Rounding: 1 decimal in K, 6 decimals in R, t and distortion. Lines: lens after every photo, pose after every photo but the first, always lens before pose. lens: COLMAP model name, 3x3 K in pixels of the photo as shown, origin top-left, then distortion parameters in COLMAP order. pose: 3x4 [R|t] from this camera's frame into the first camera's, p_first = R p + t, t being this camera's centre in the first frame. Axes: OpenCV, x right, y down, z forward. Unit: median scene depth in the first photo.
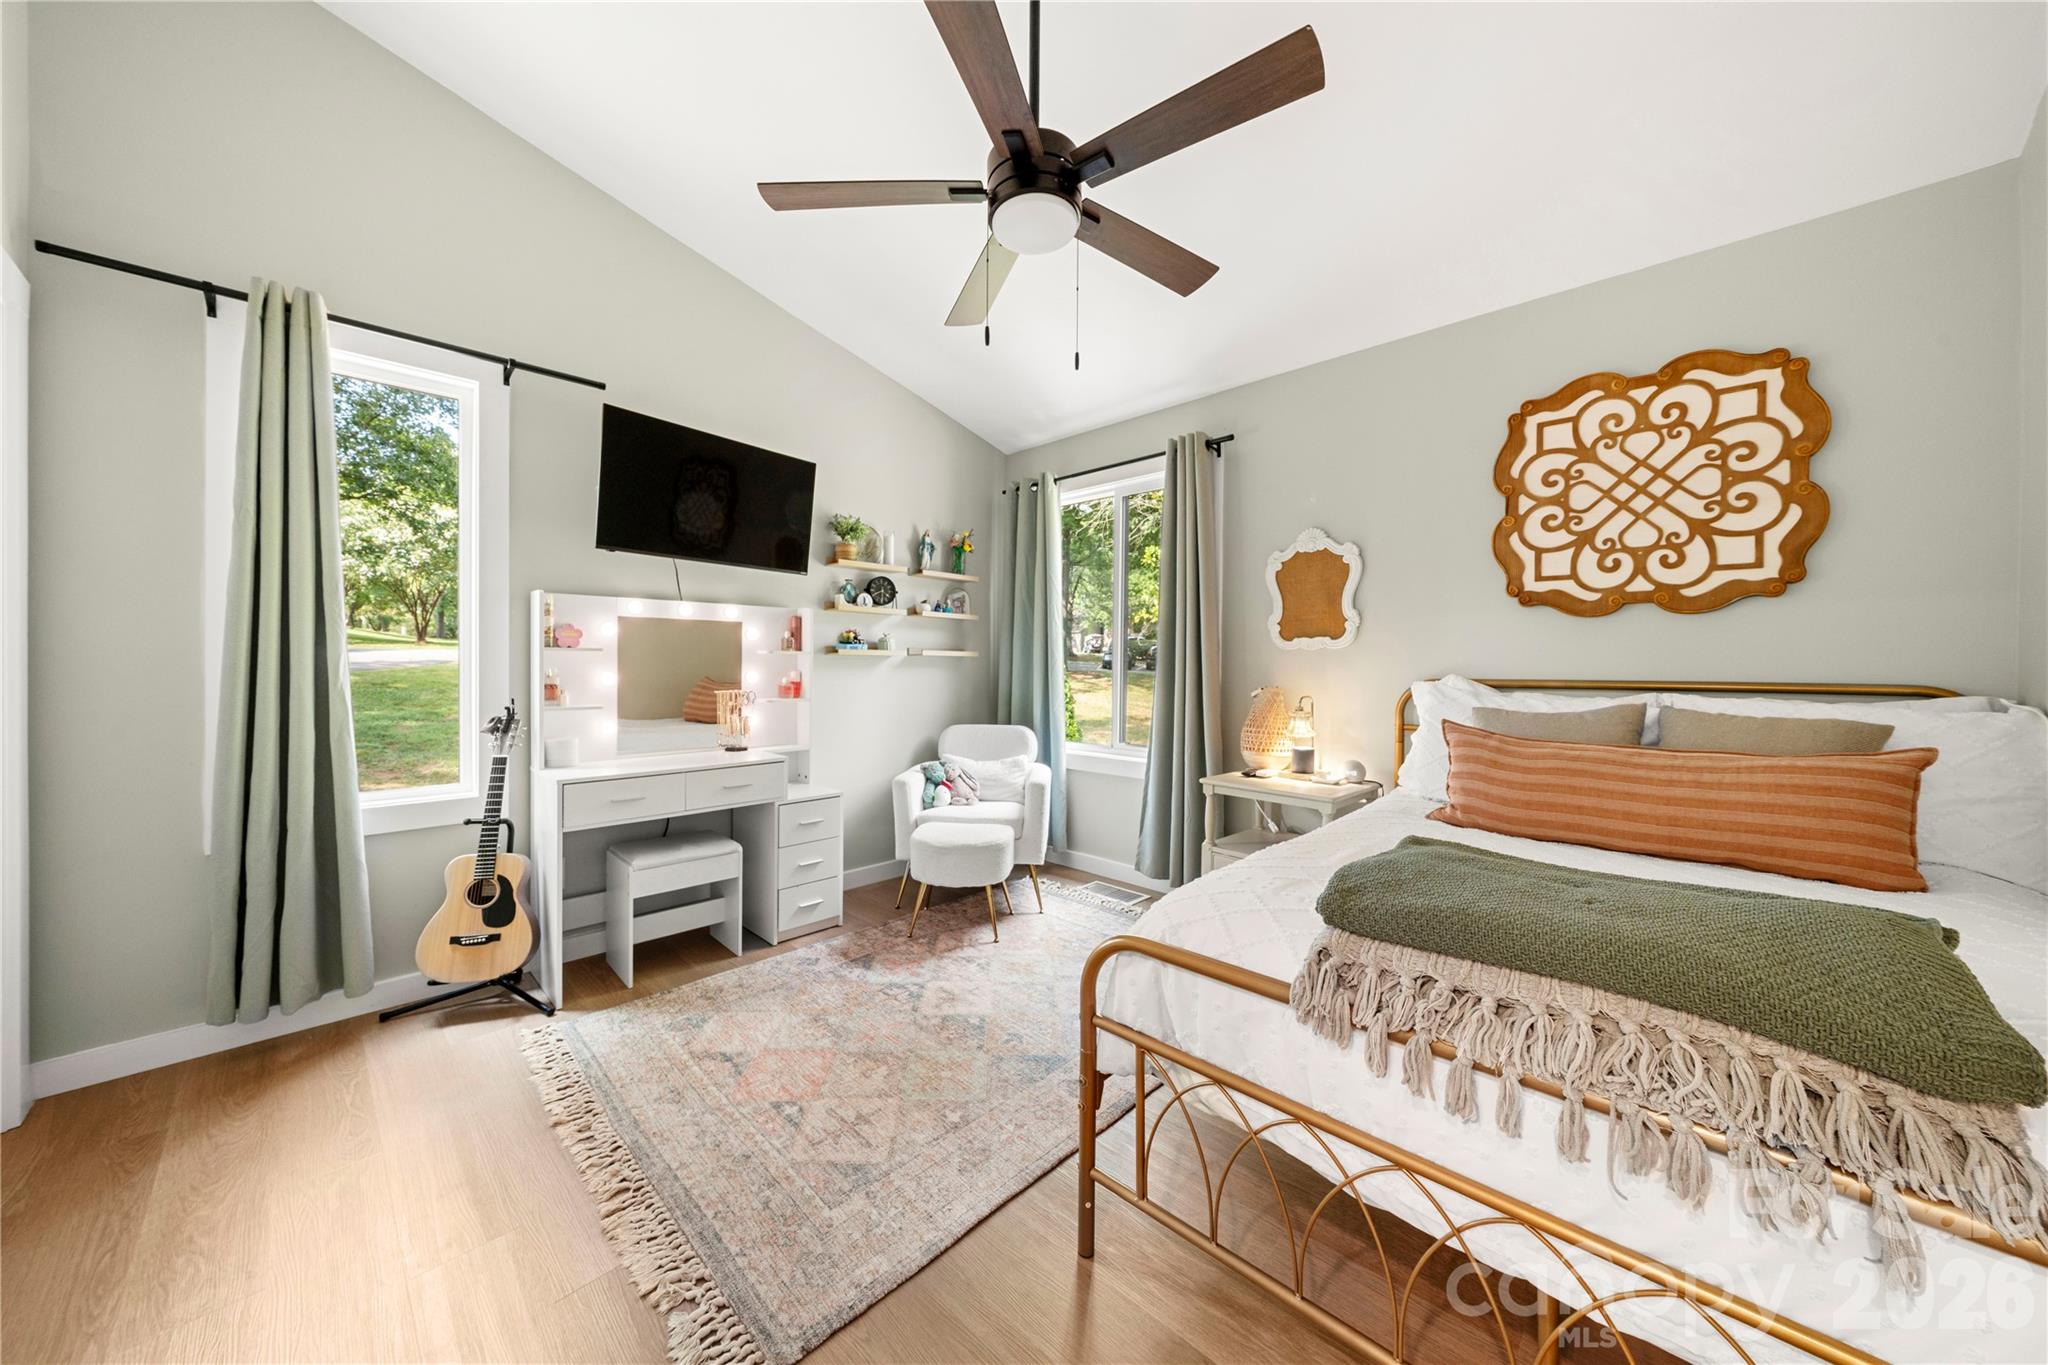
lens RADIAL K [[708.7, 0, 1024.4], [0, 708.7, 678.7], [0, 0, 1]] dist [-0.003399, -0.000227]
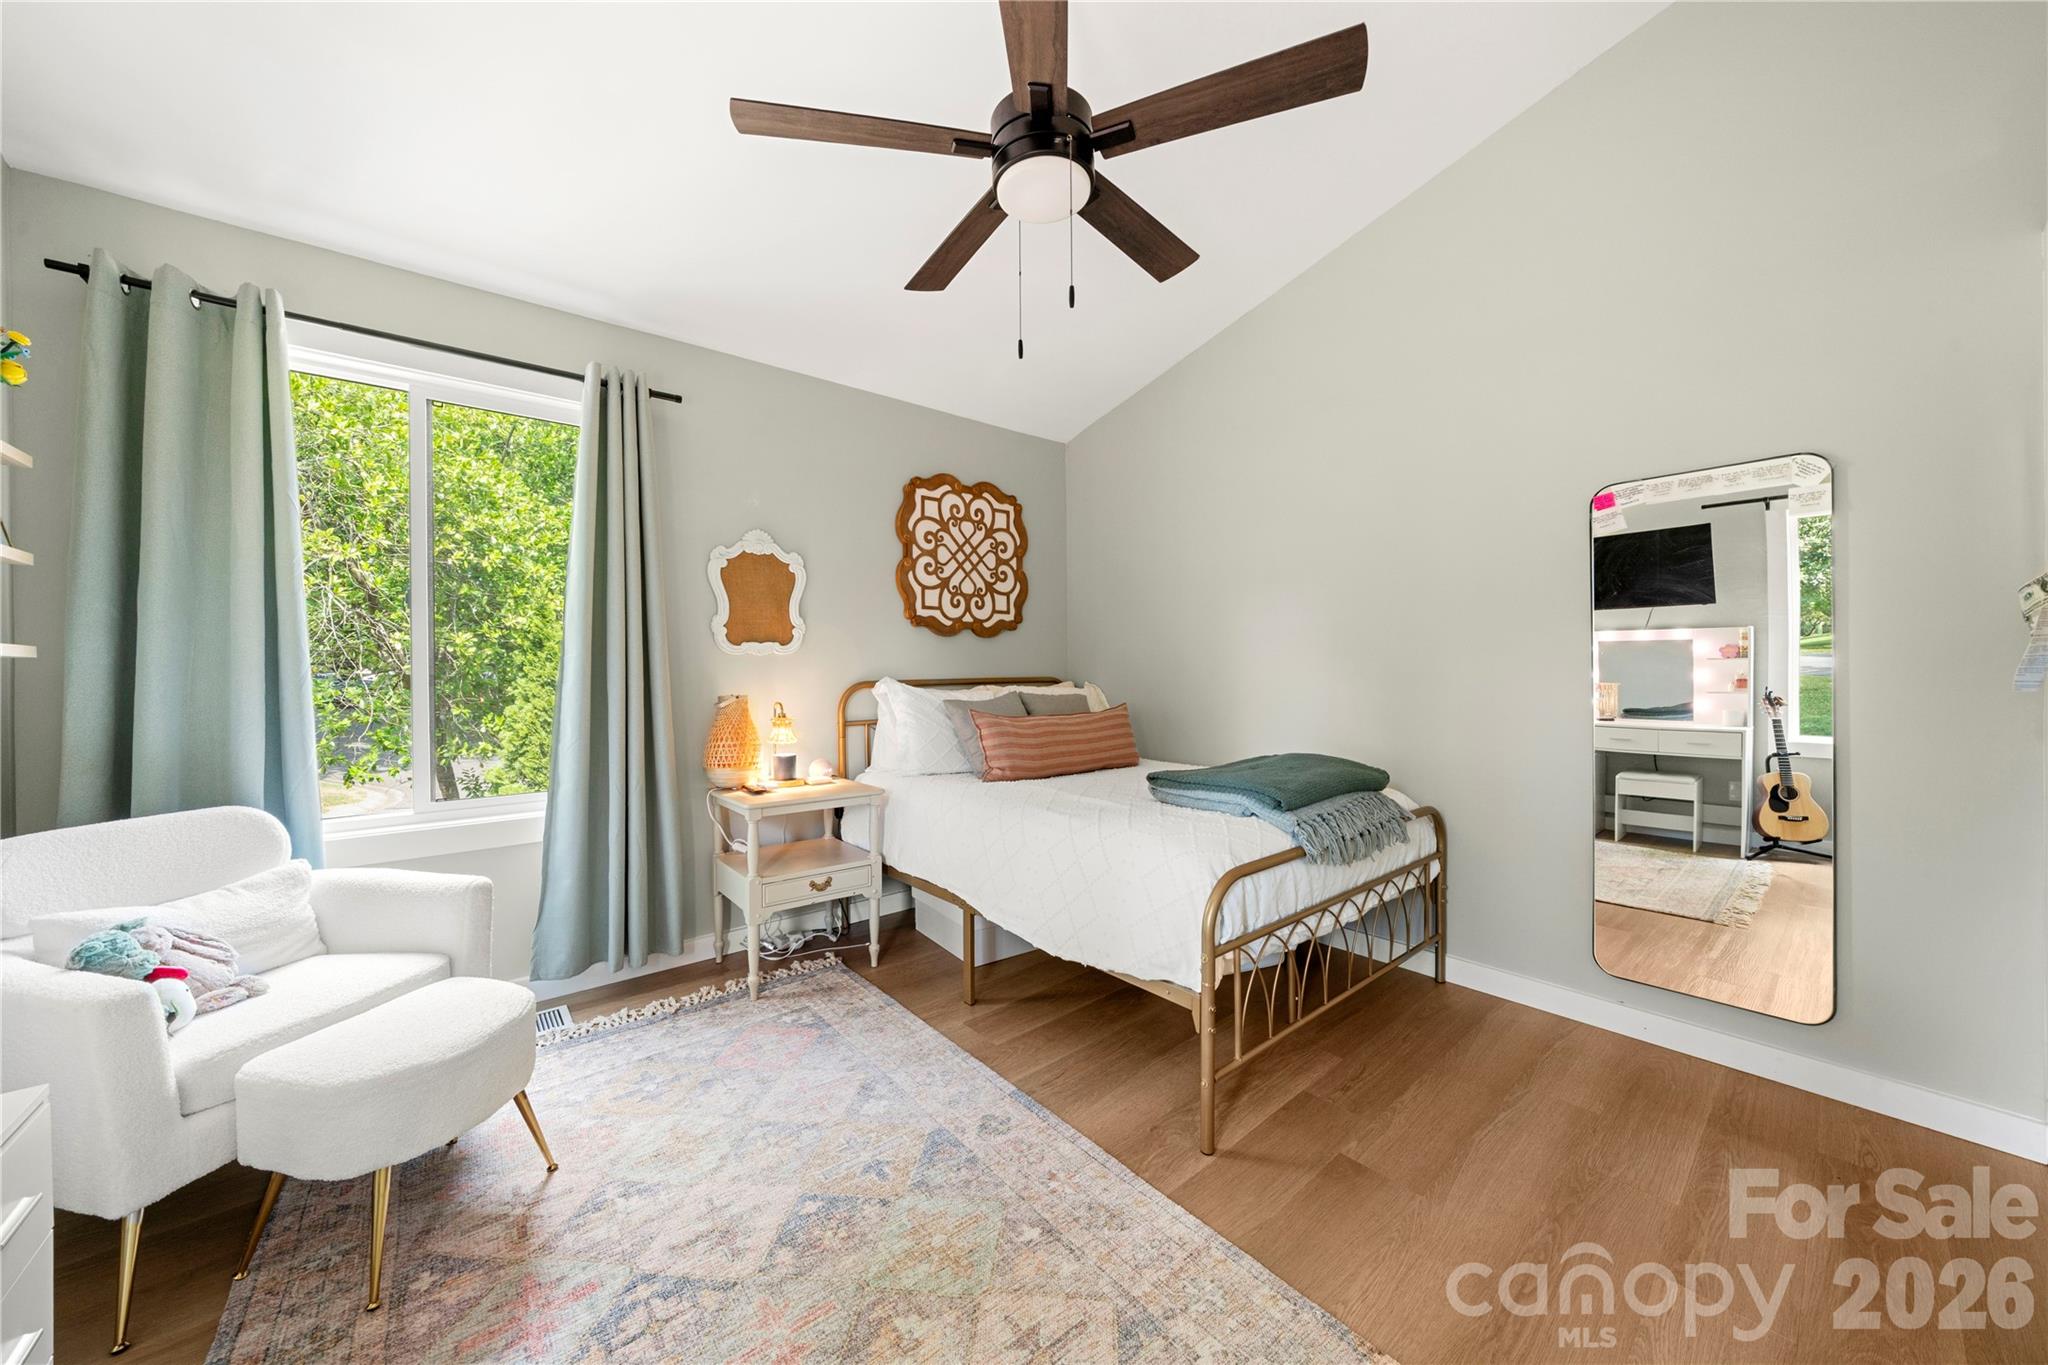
lens RADIAL K [[708.7, 0, 1024.4], [0, 708.7, 678.7], [0, 0, 1]] dist [-0.003399, -0.000227]
pose [[0.104975, -0.017087, 0.994328, -0.697218], [0.029605, 0.999463, 0.014050, -0.015104], [-0.994034, 0.027962, 0.105425, 0.713626]]
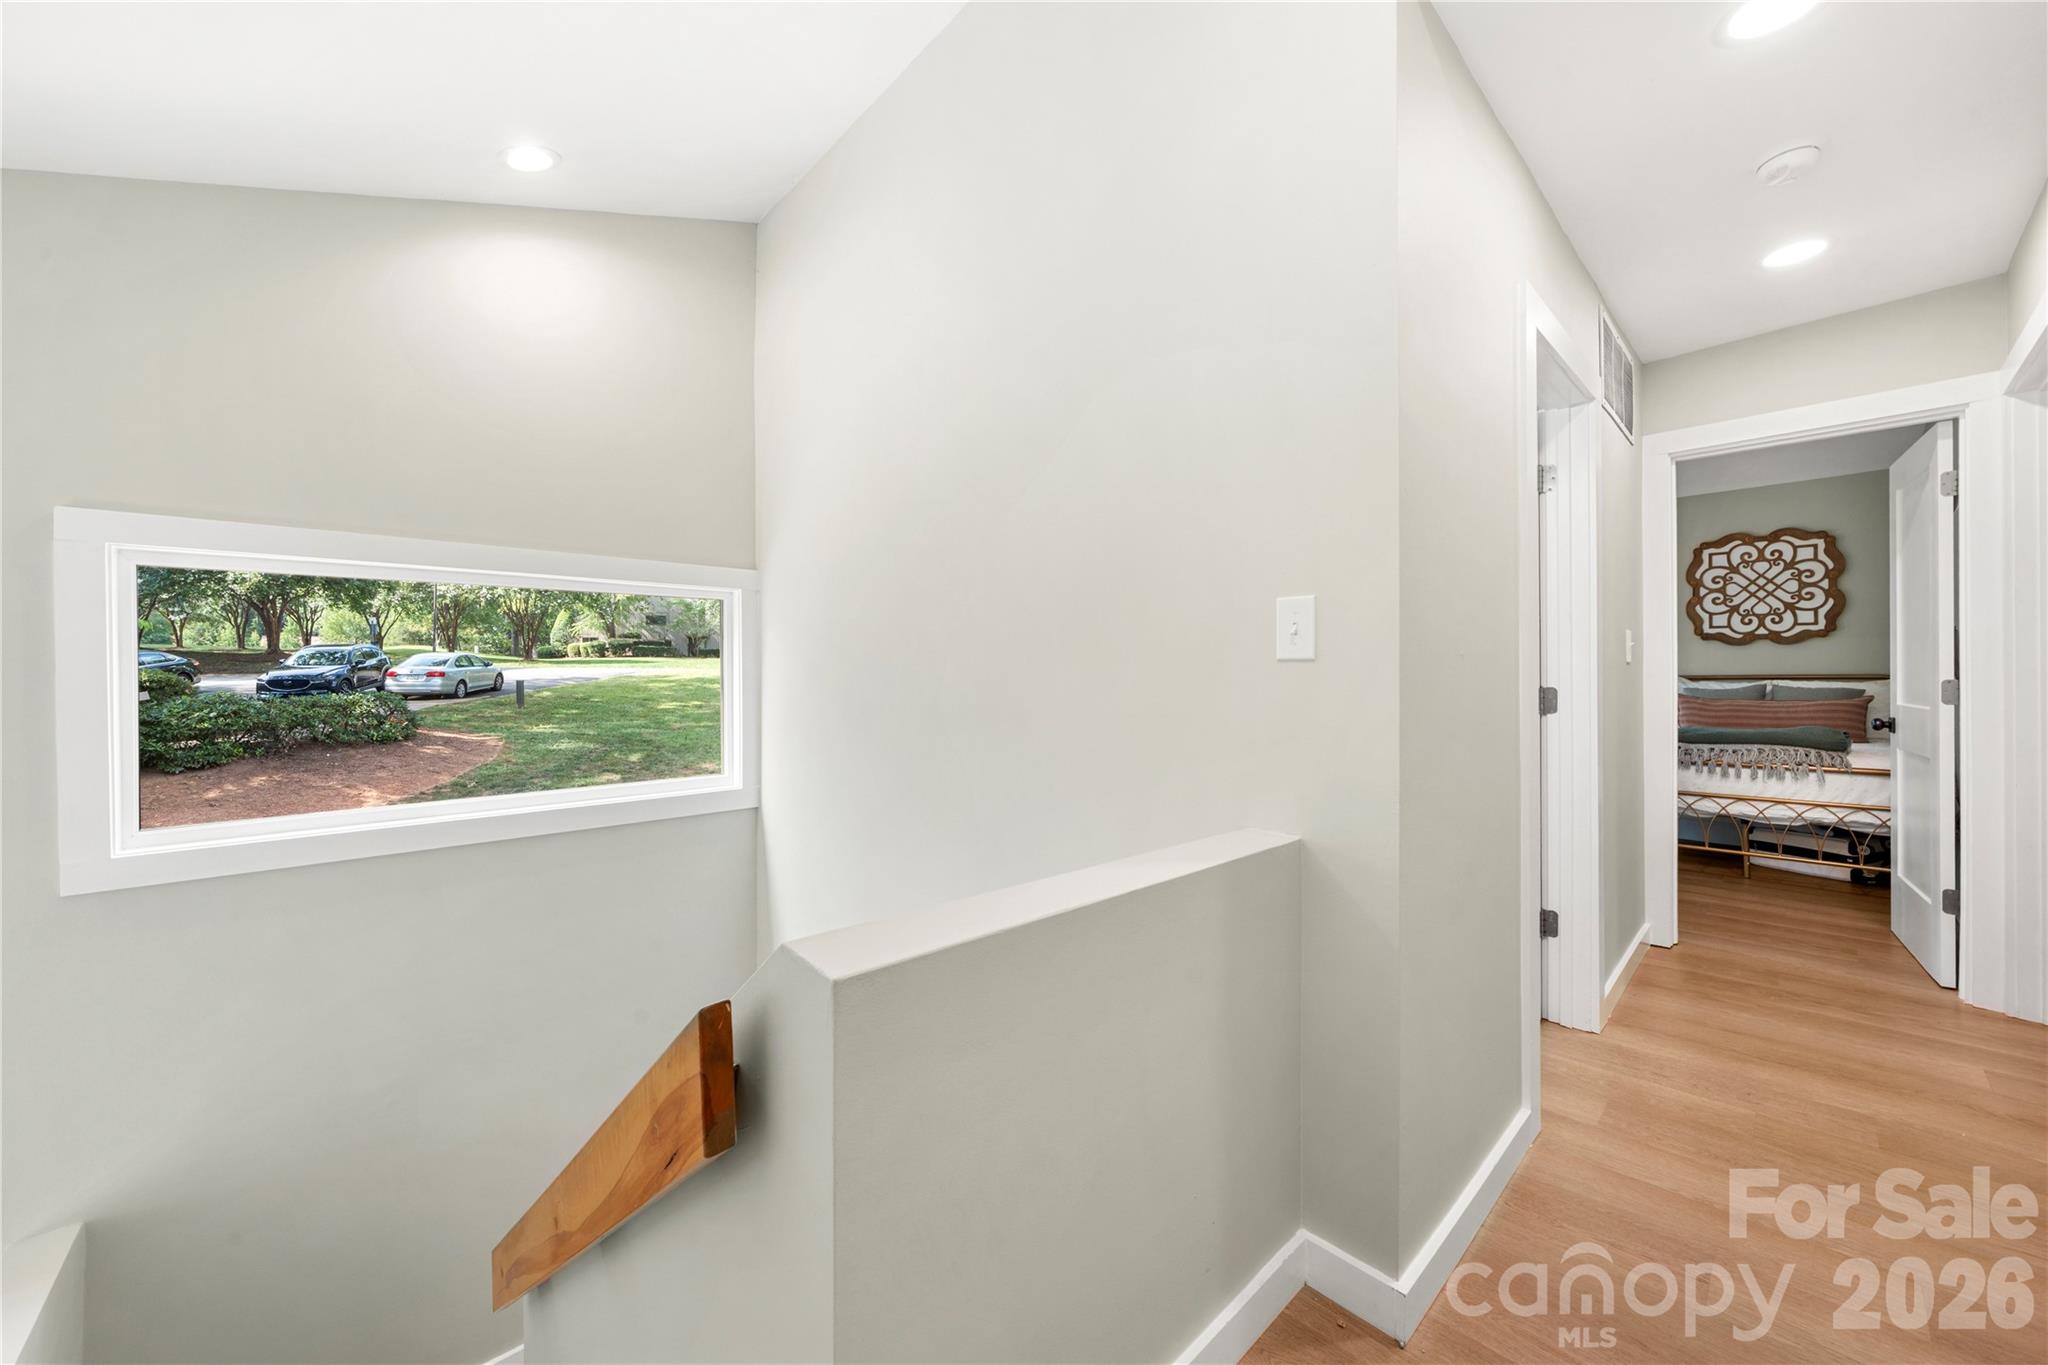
lens RADIAL K [[768.9, 0, 1024.0], [0, 768.9, 682.5], [0, 0, 1]] dist [-0.001264, -0.000036]
pose [[0.999095, -0.013825, -0.040225, -1.321774], [0.013460, 0.999866, -0.009329, 0.017703], [0.040348, 0.008779, 0.999147, -1.471174]]
